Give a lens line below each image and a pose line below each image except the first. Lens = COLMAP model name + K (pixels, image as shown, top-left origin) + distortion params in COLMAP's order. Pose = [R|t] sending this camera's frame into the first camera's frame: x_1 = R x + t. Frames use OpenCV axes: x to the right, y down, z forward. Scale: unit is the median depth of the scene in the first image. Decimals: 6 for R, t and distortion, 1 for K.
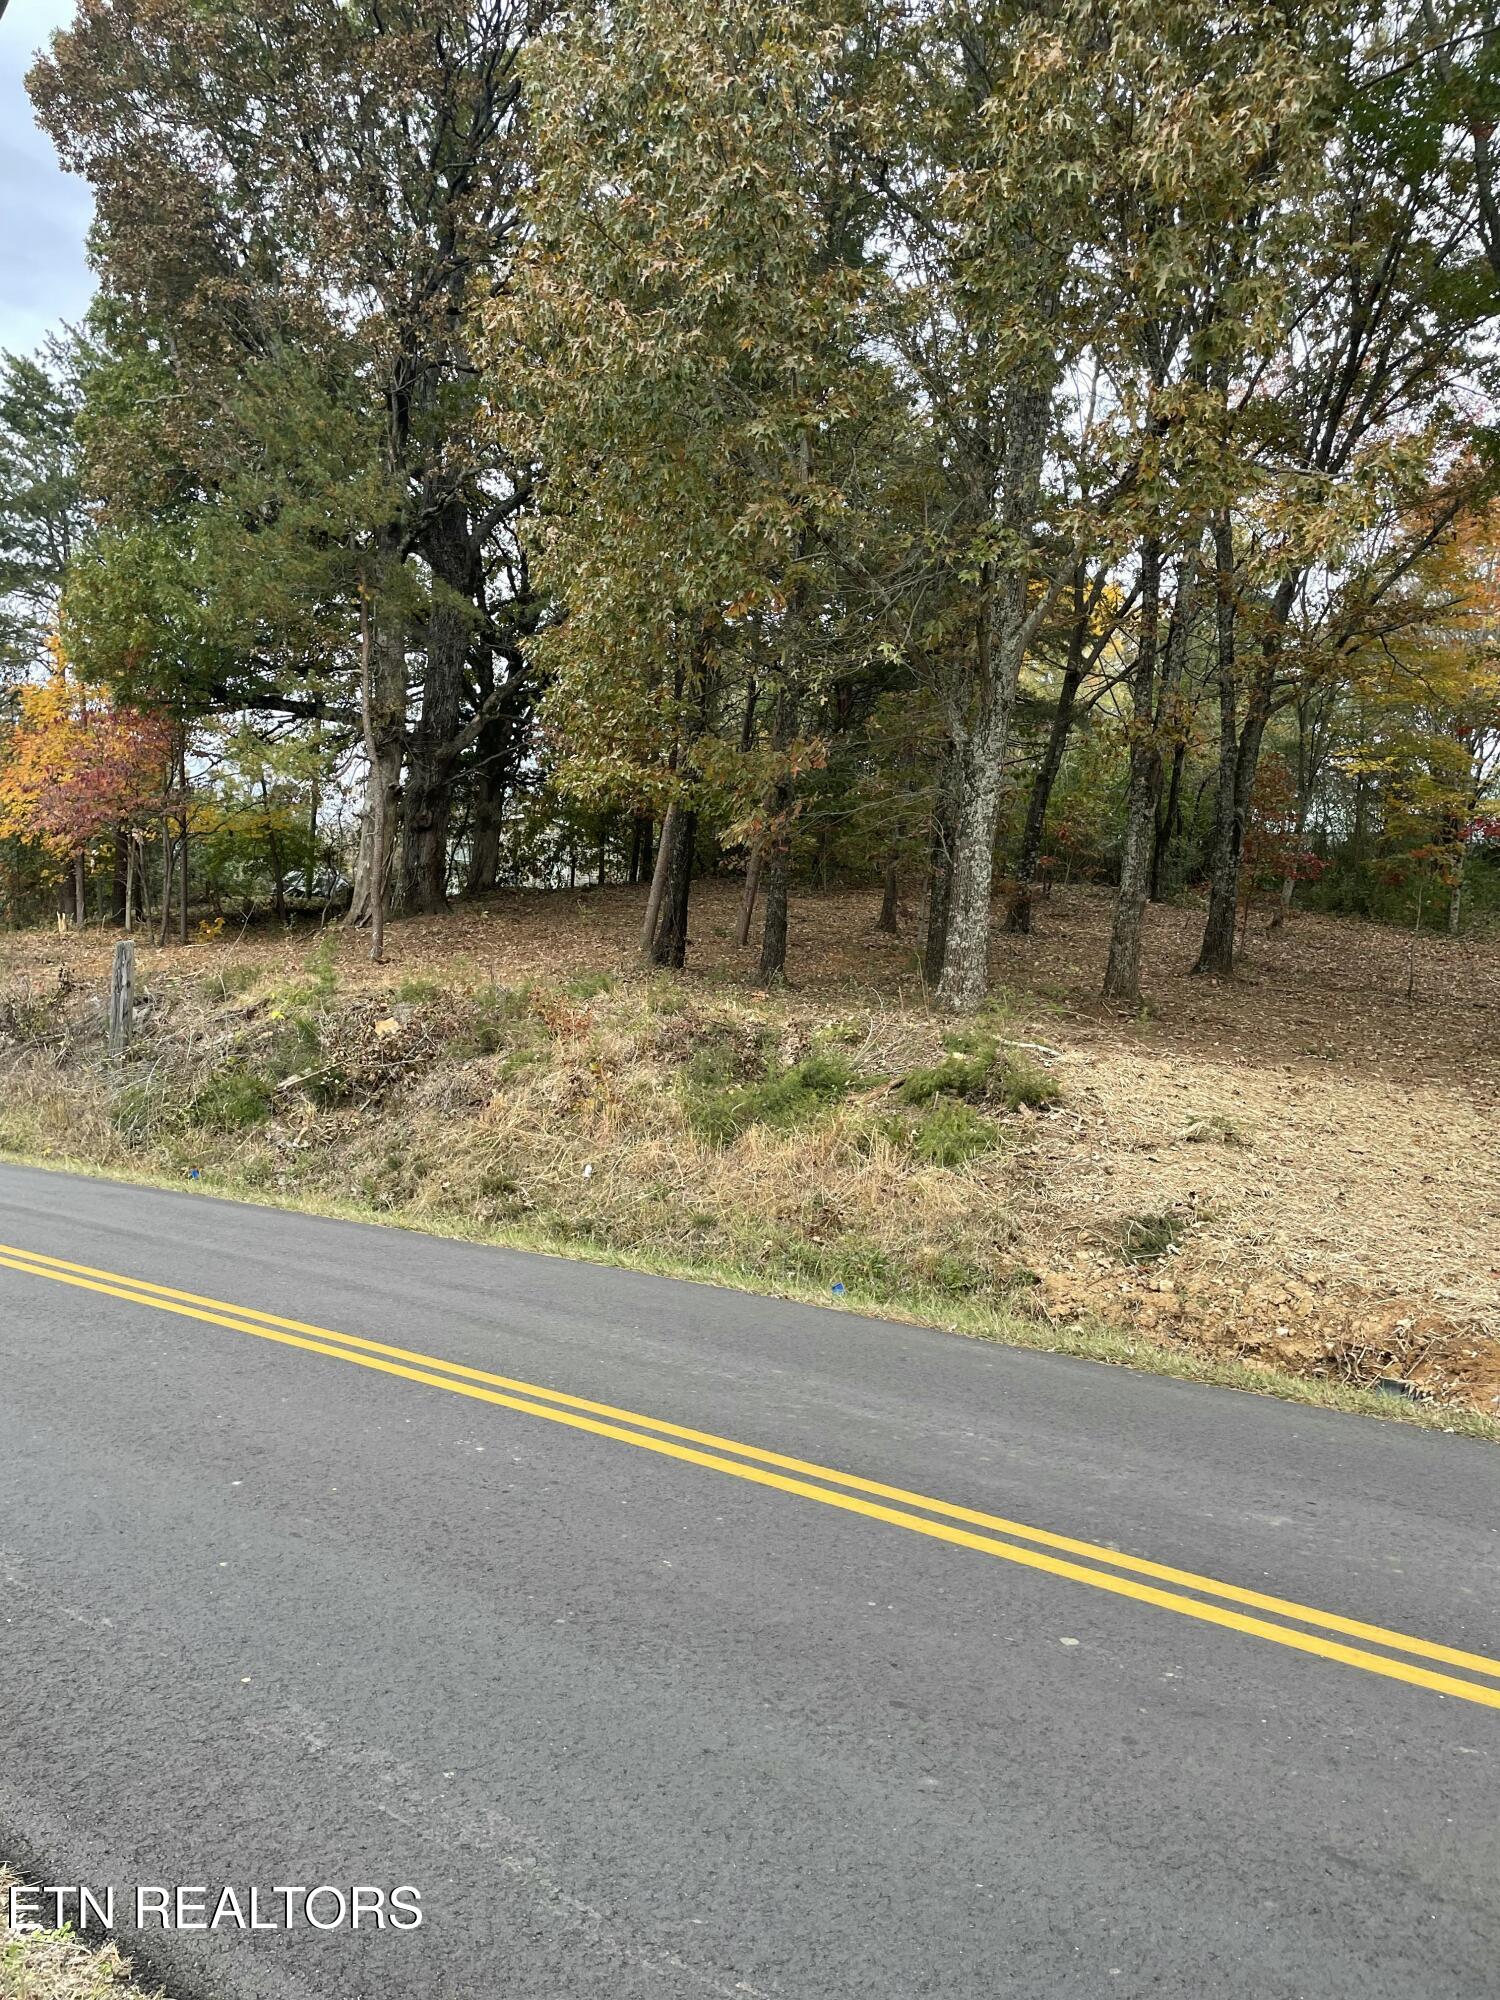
lens RADIAL K [[1508.6, 0, 721.1], [0, 1508.6, 985.2], [0, 0, 1]] dist [0.096136, -0.127539]
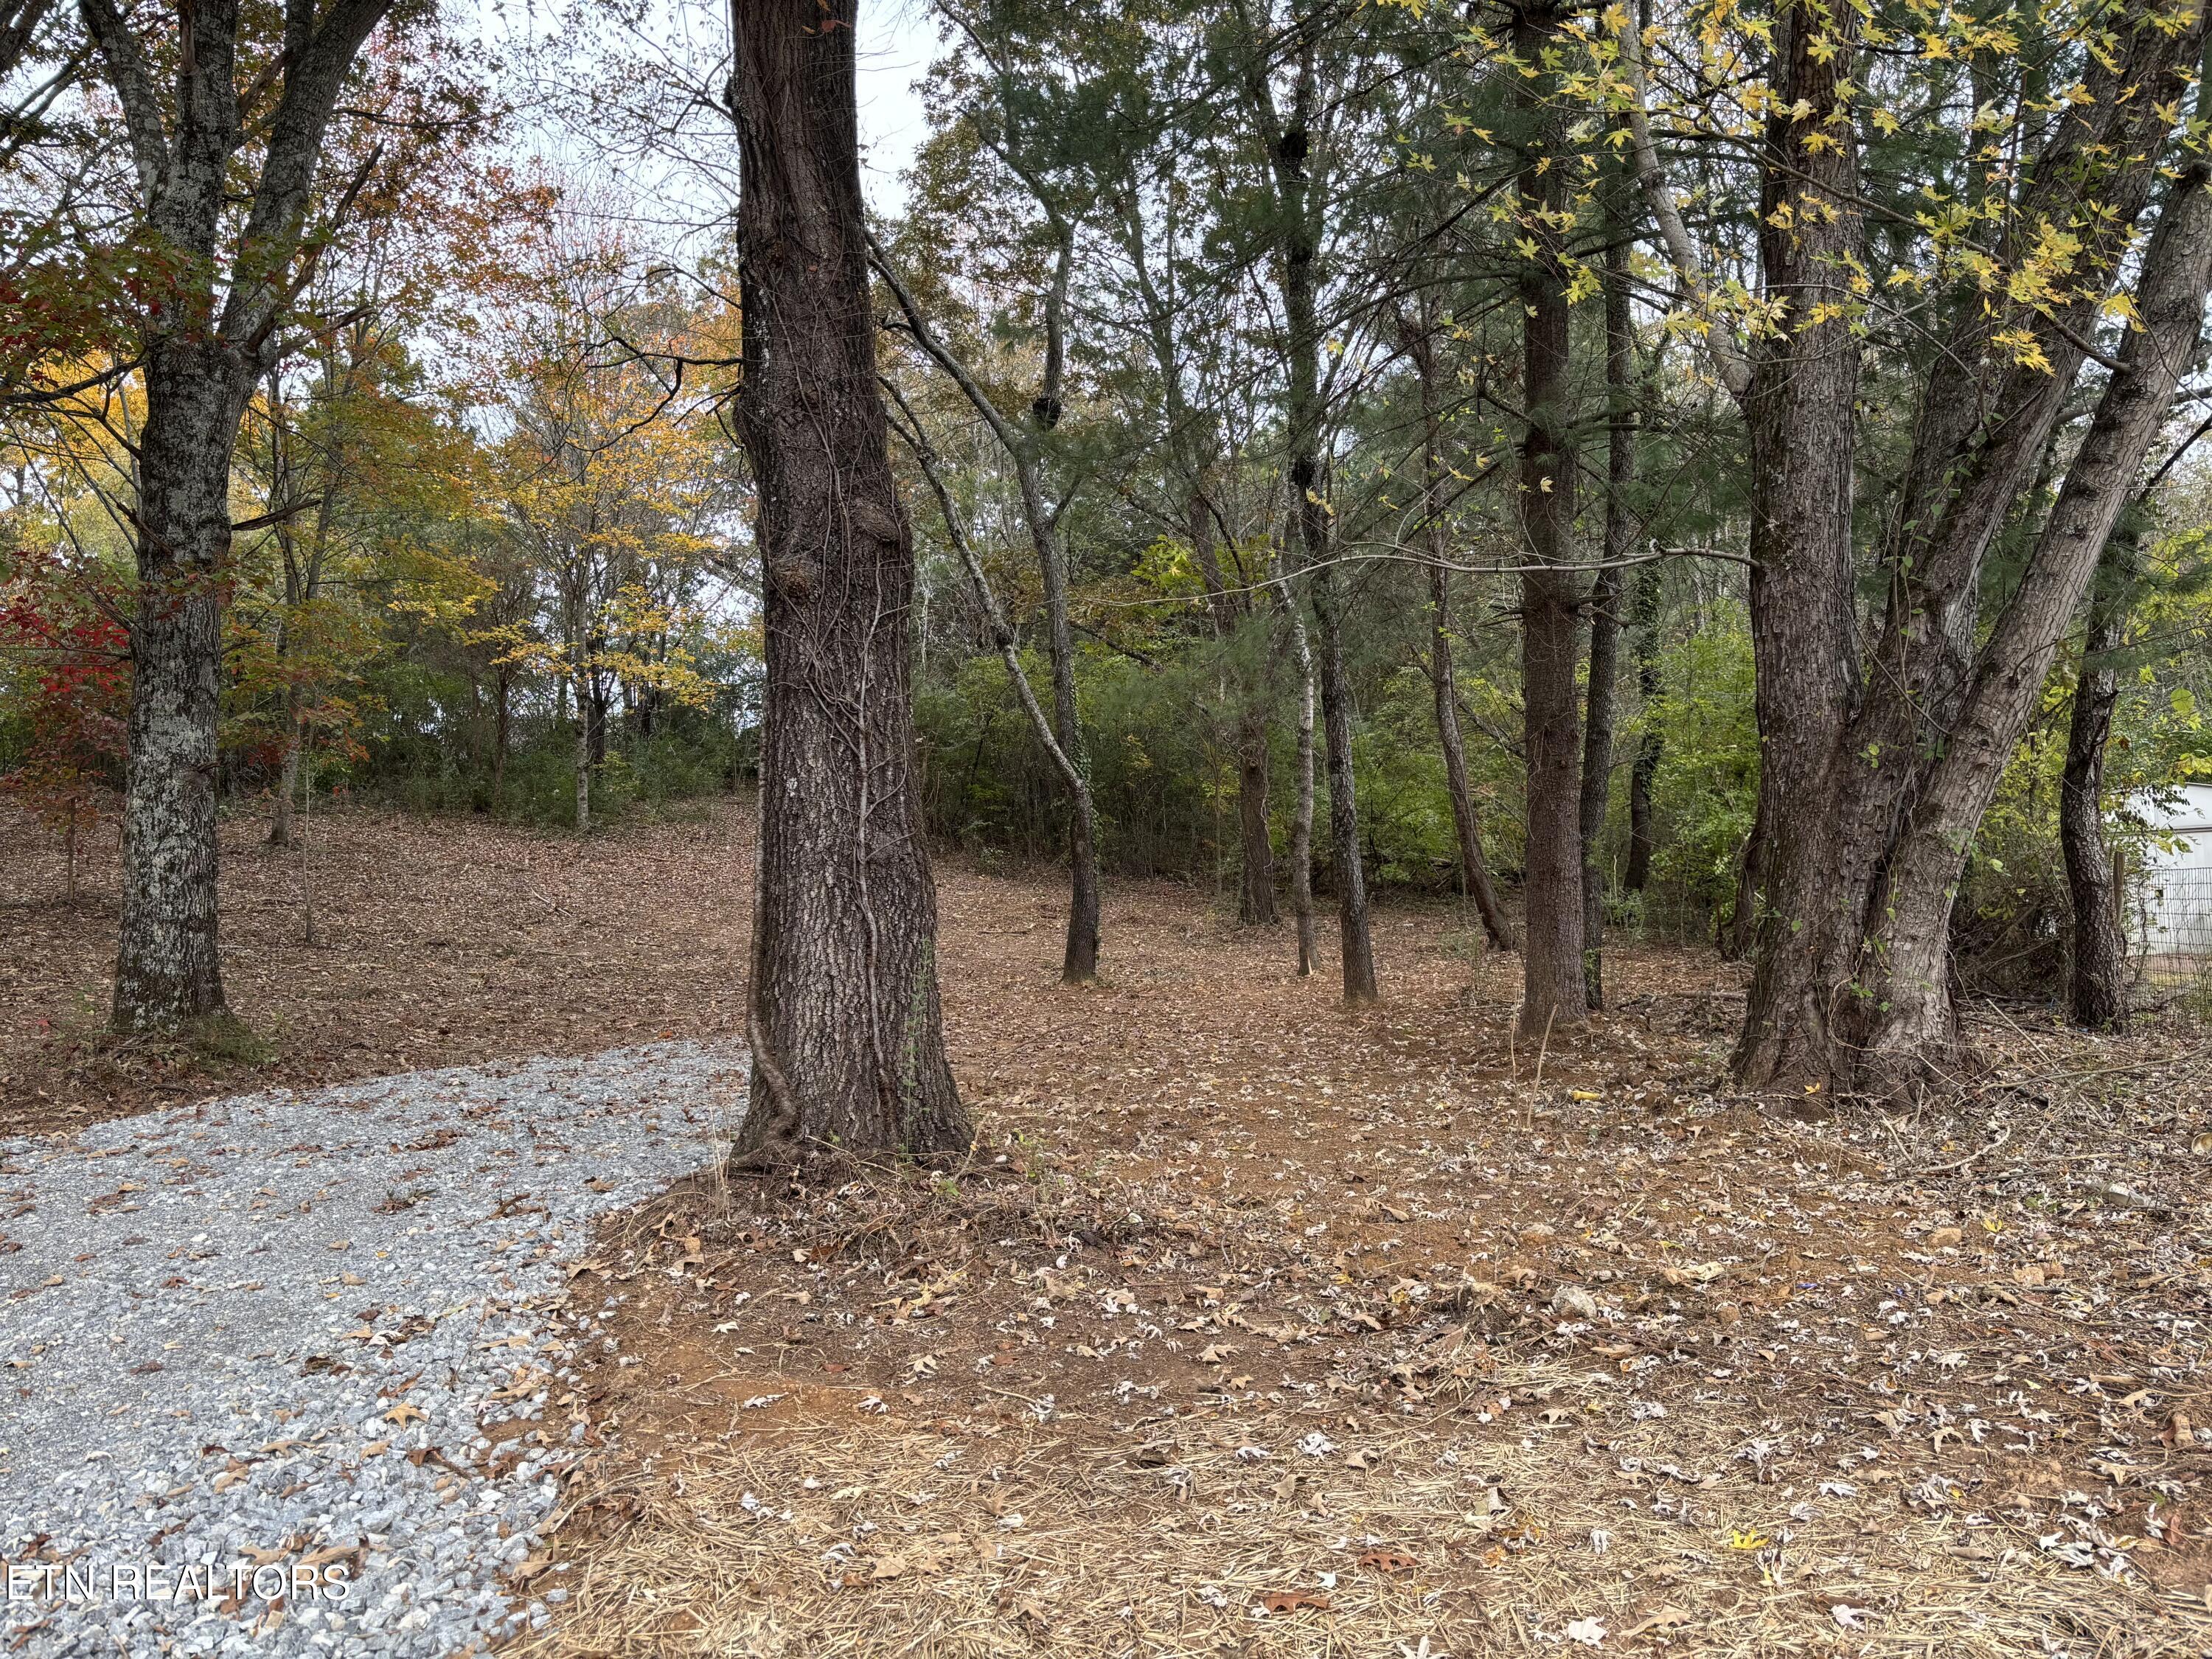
lens RADIAL K [[1674.7, 0, 1114.3], [0, 1674.7, 833.2], [0, 0, 1]] dist [0.053151, -0.058179]
pose [[0.829830, -0.068454, 0.553801, 0.818901], [0.091529, 0.995703, -0.014073, 0.007242], [-0.550458, 0.062367, 0.832530, 0.586268]]
